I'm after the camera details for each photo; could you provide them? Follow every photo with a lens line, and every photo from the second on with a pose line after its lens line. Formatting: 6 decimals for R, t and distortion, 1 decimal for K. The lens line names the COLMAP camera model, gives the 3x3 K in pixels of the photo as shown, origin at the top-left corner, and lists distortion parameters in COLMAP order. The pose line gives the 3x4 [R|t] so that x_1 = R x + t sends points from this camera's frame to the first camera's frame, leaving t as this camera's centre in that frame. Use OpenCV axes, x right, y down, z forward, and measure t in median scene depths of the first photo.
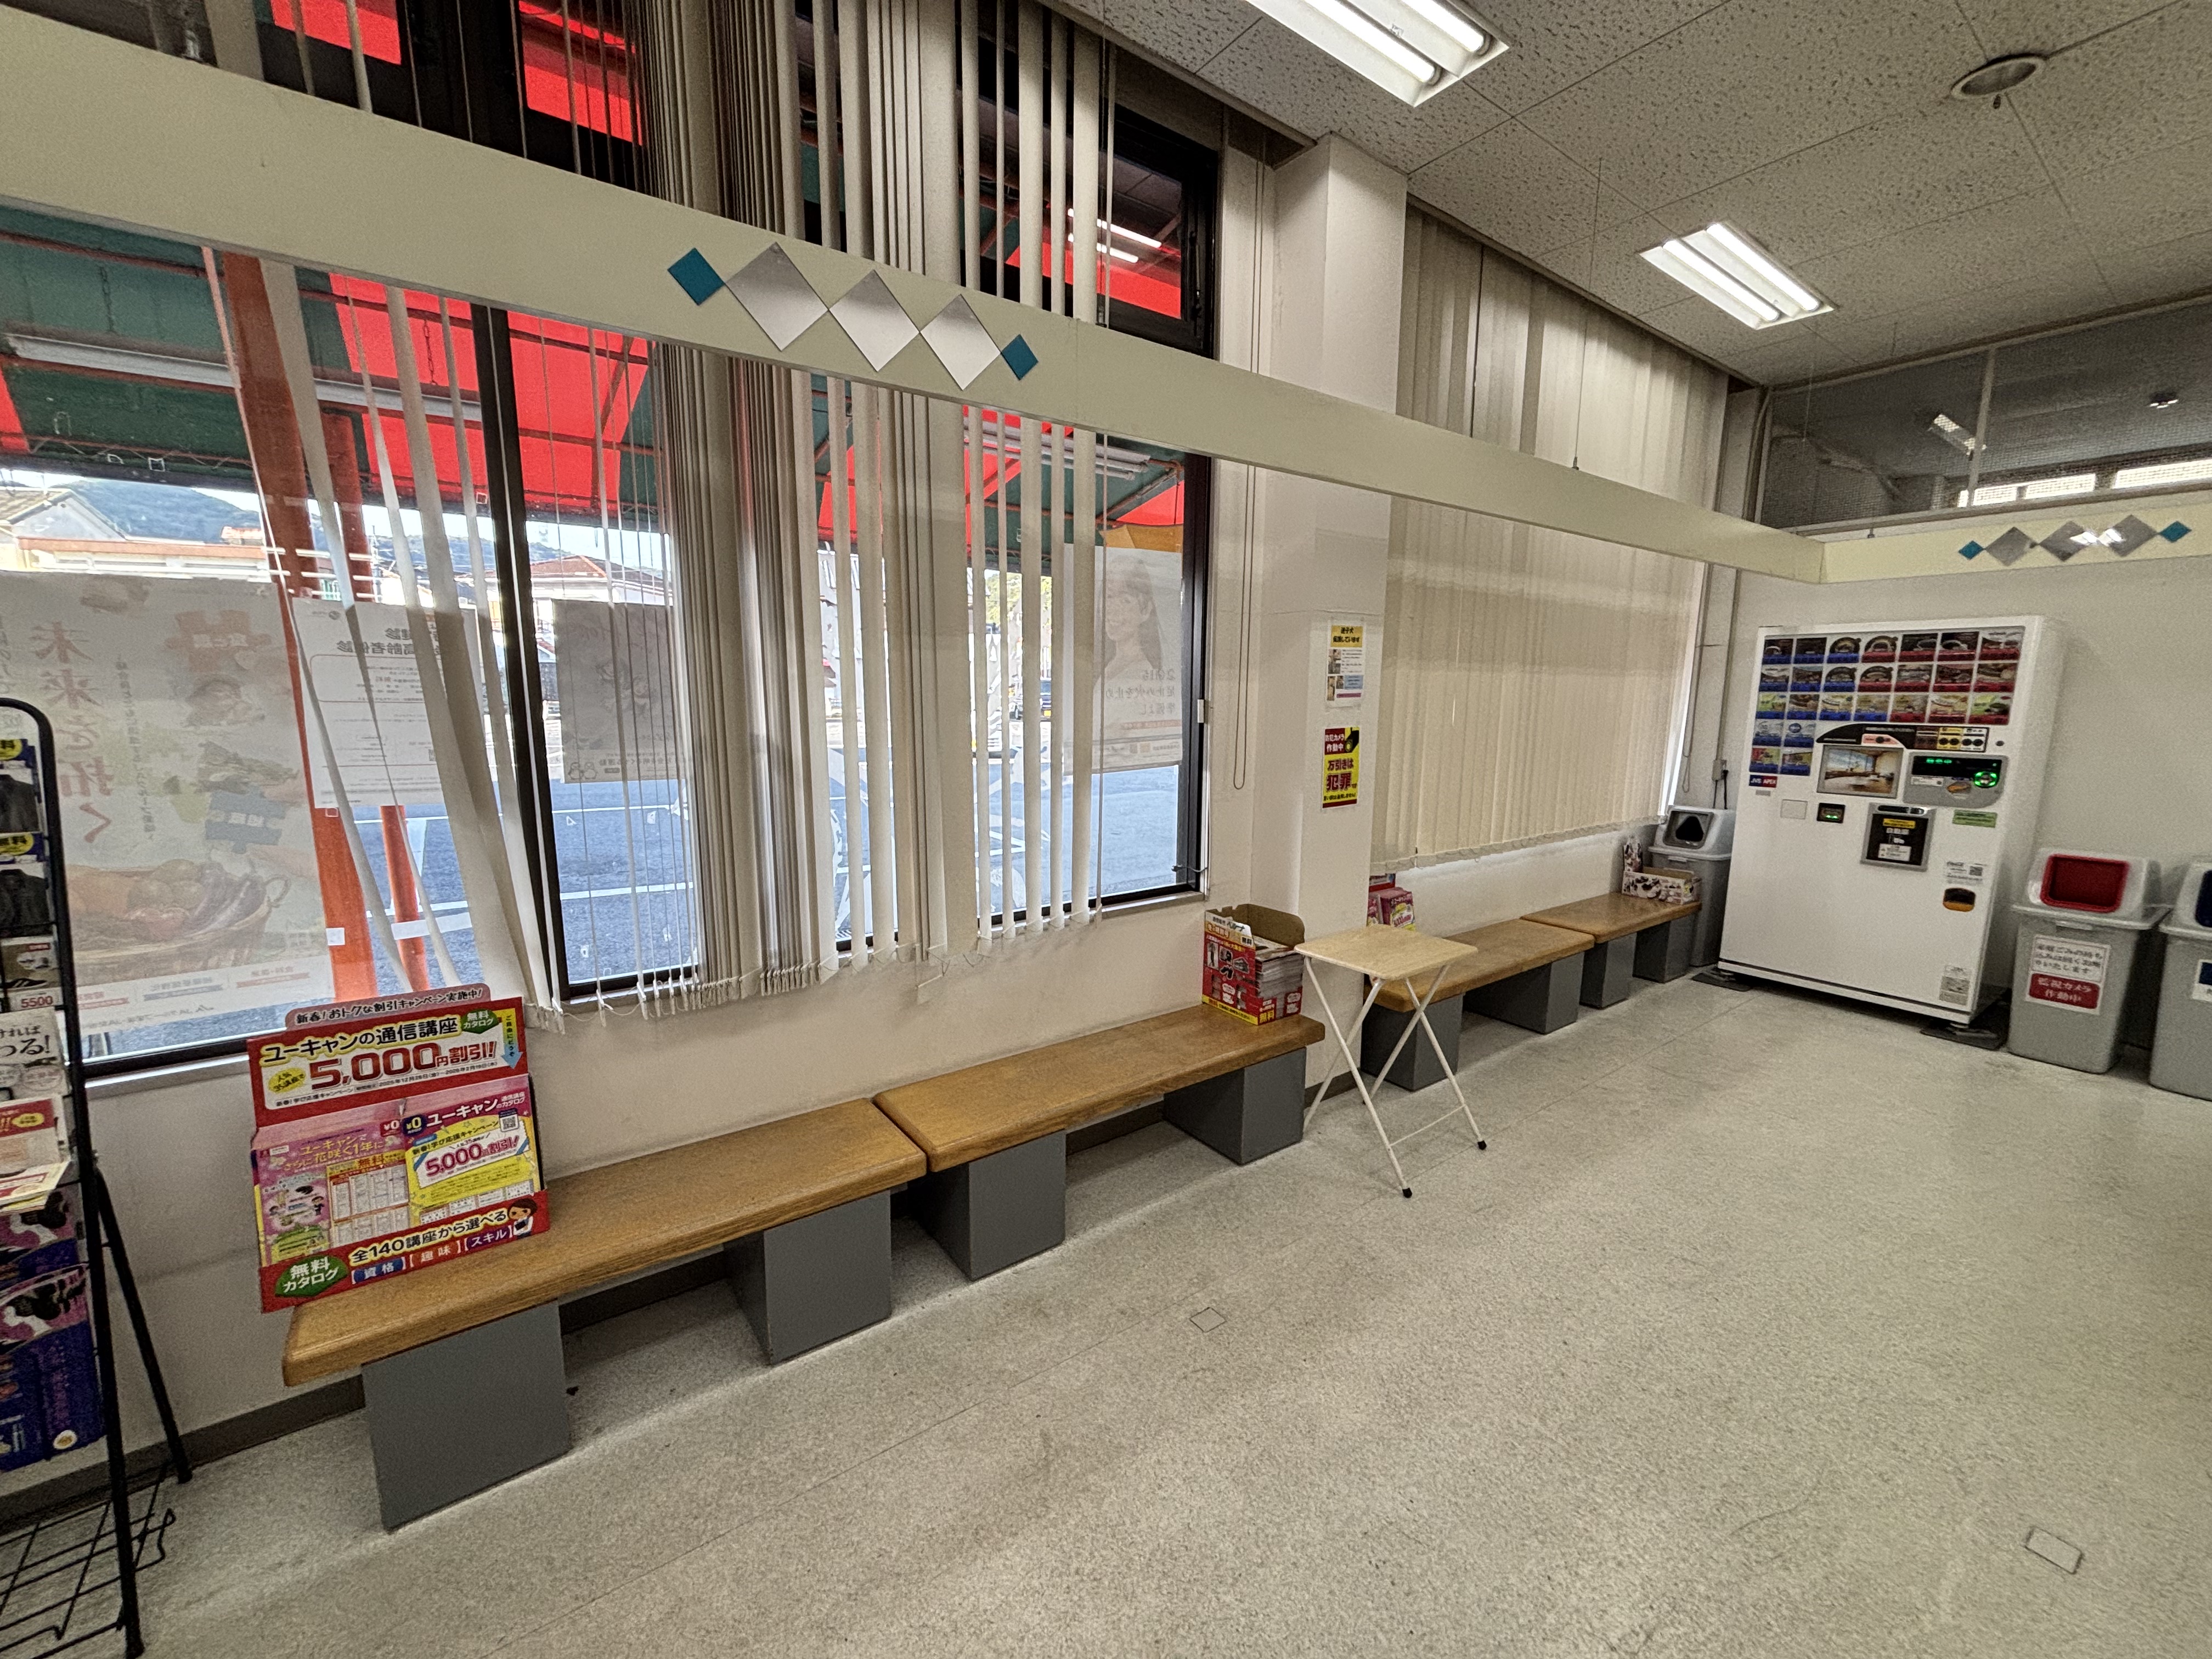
lens RADIAL K [[895.1, 0, 1100.1], [0, 895.1, 826.1], [0, 0, 1]] dist [0.001943, -0.000037]
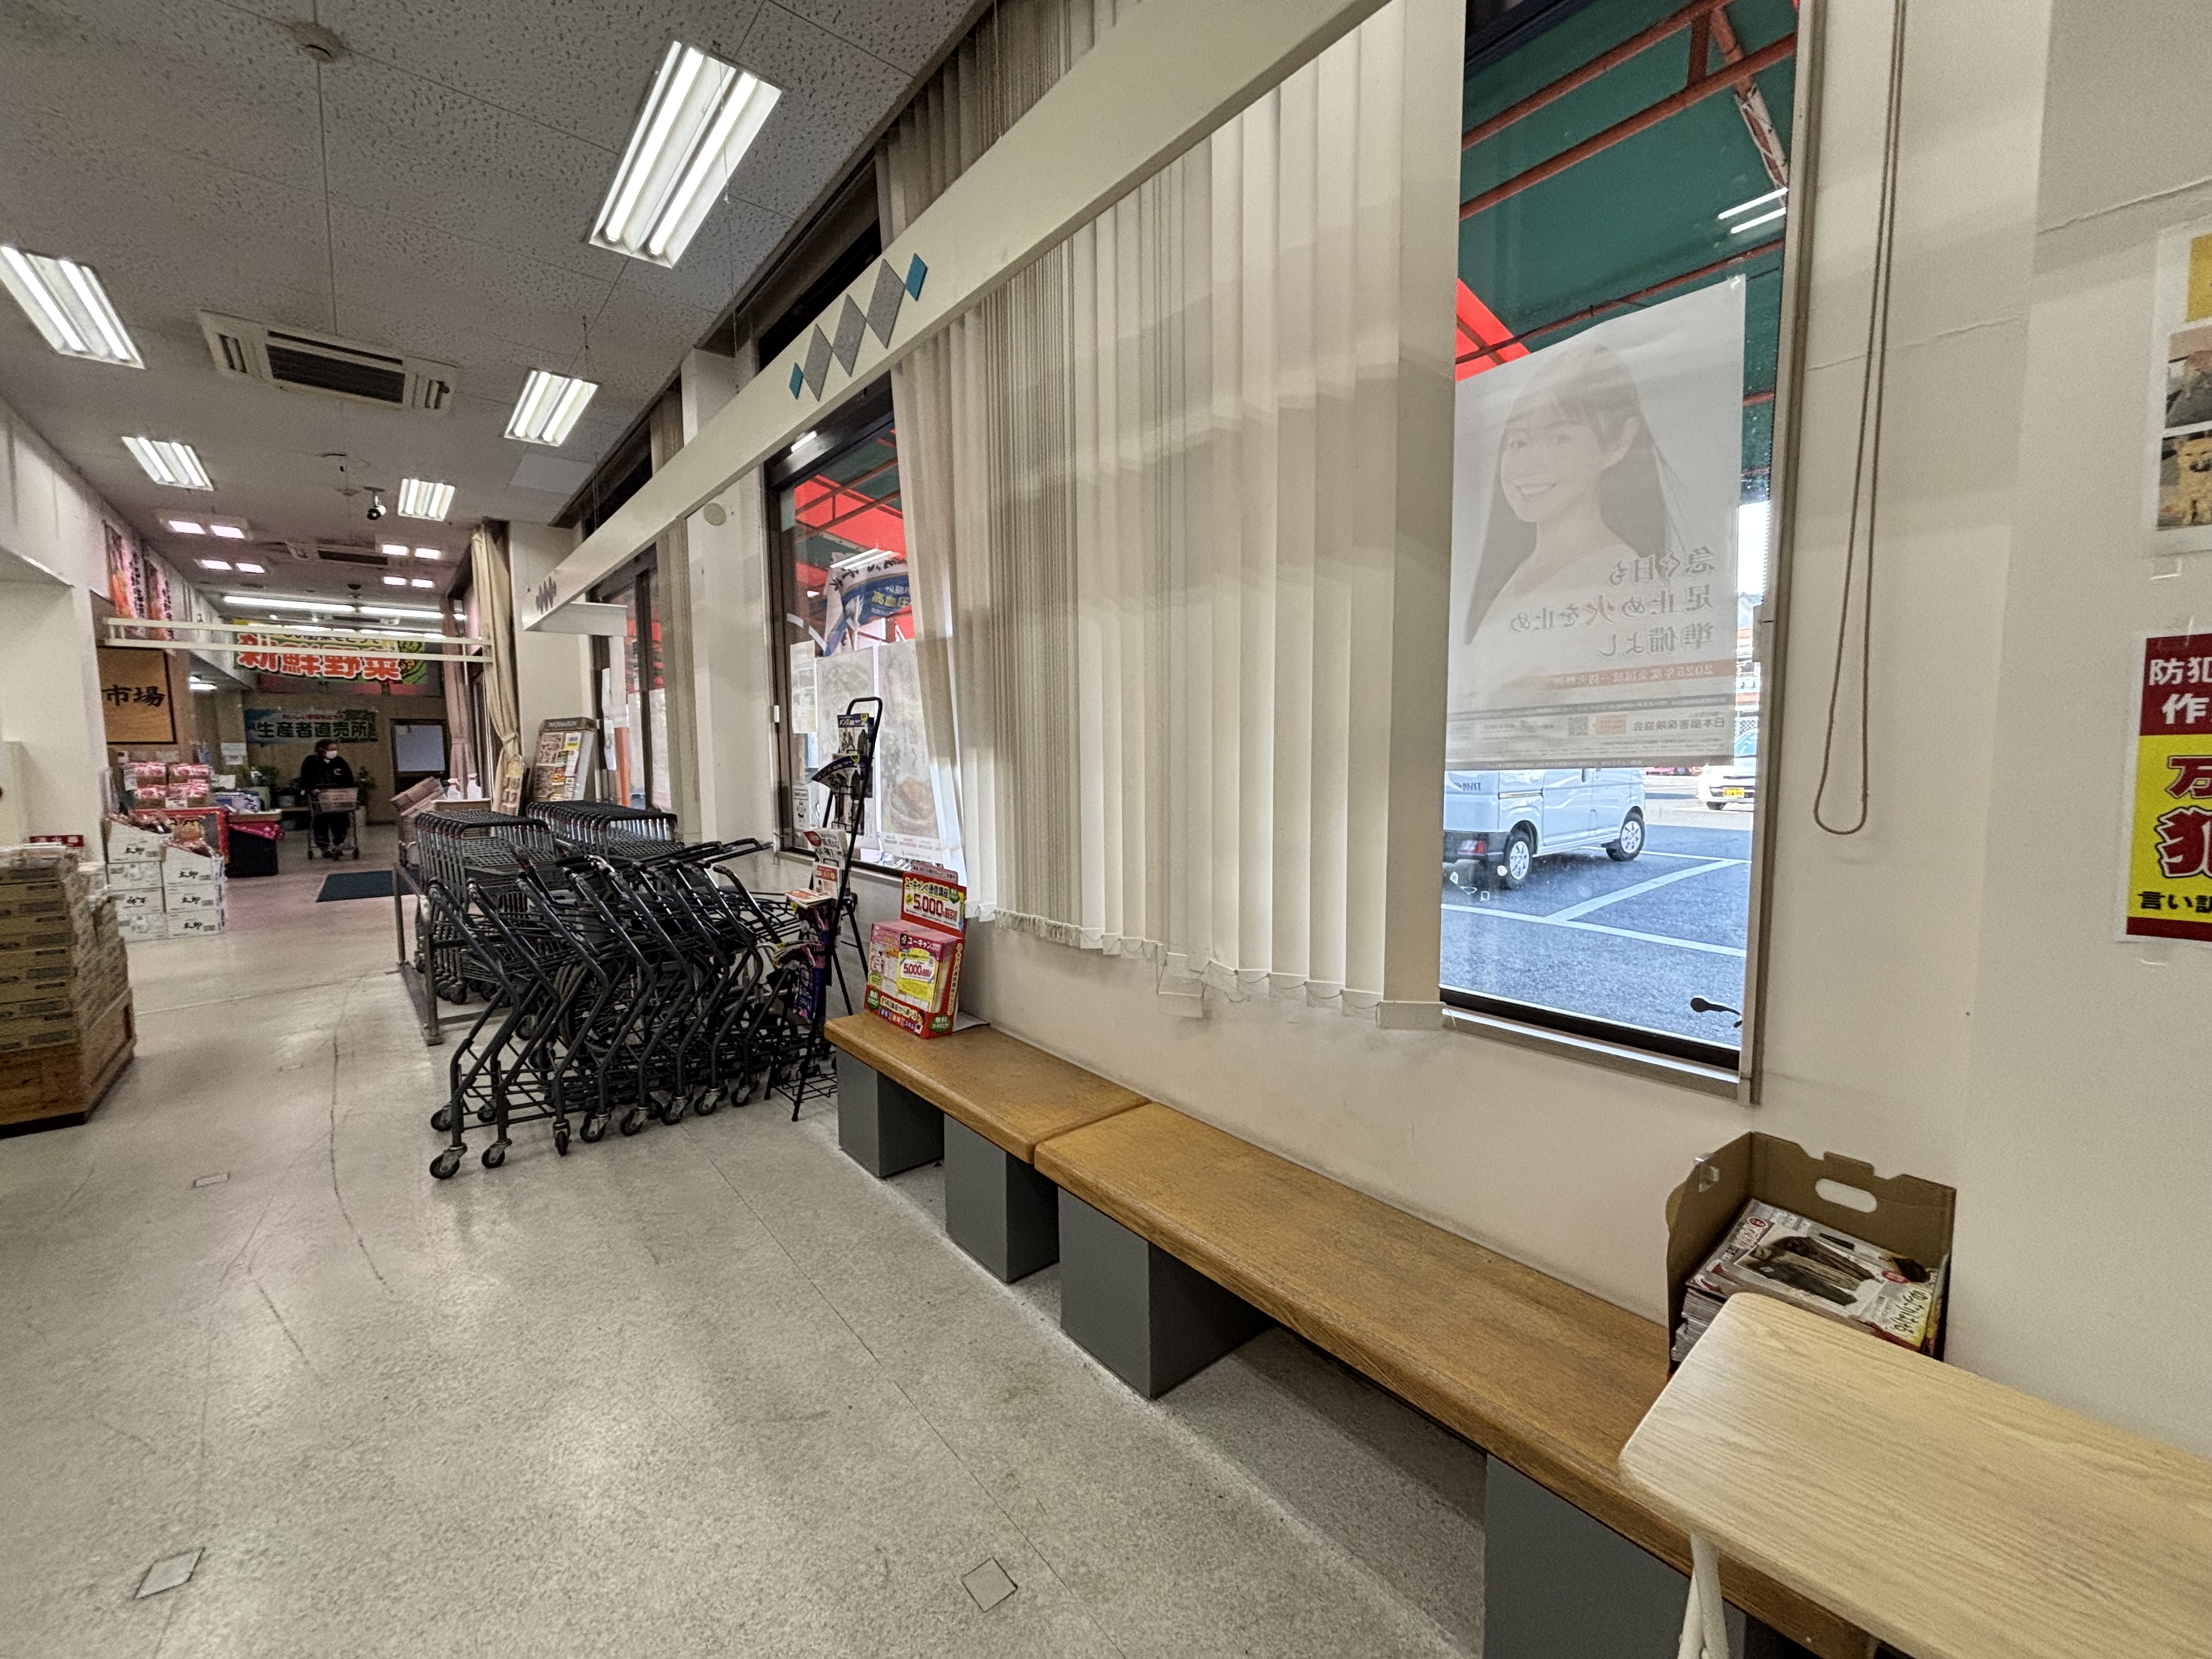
lens RADIAL K [[895.1, 0, 1084.5], [0, 895.1, 823.5], [0, 0, 1]] dist [0.001943, -0.000037]
pose [[0.040883, 0.075804, -0.996284, 0.548153], [-0.144404, 0.987098, 0.069179, -0.028647], [0.988674, 0.141039, 0.051301, 0.731051]]
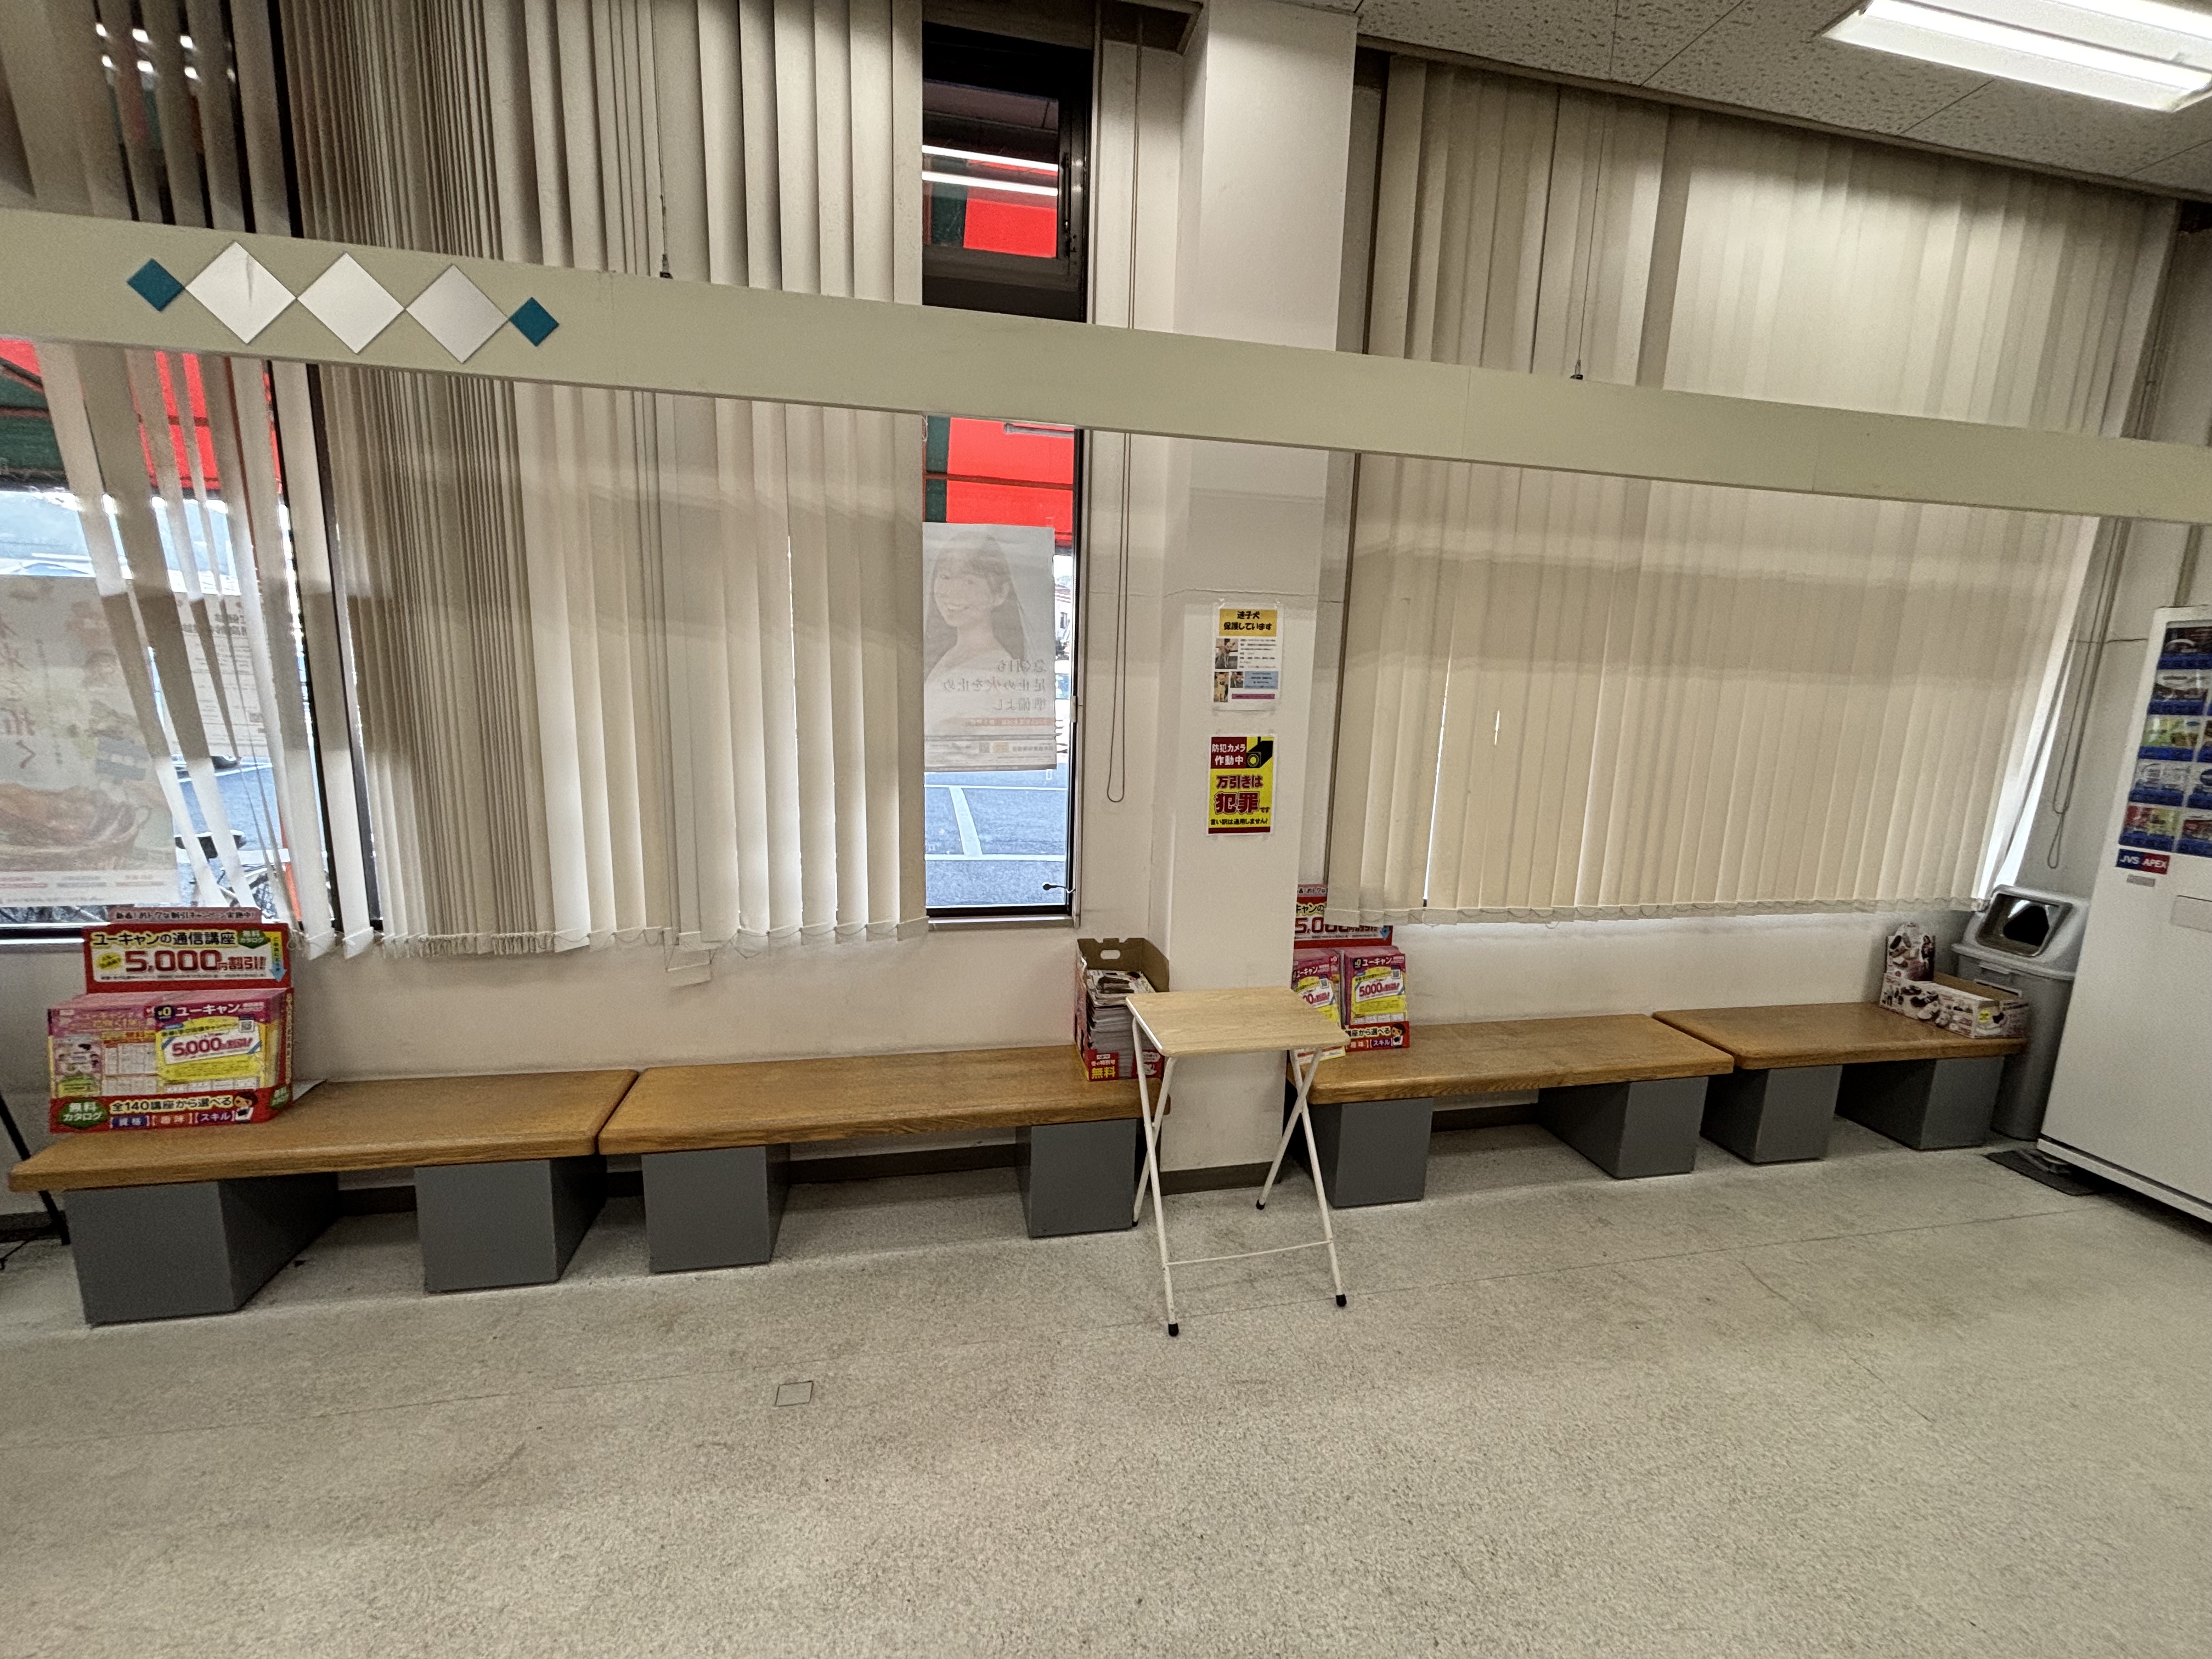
lens RADIAL K [[895.1, 0, 1108.8], [0, 895.1, 825.0], [0, 0, 1]] dist [0.001943, -0.000037]
pose [[0.907026, 0.088336, -0.411704, 0.545614], [-0.087952, 0.995926, 0.019919, -0.039316], [0.411786, 0.018144, 0.911100, 0.240531]]
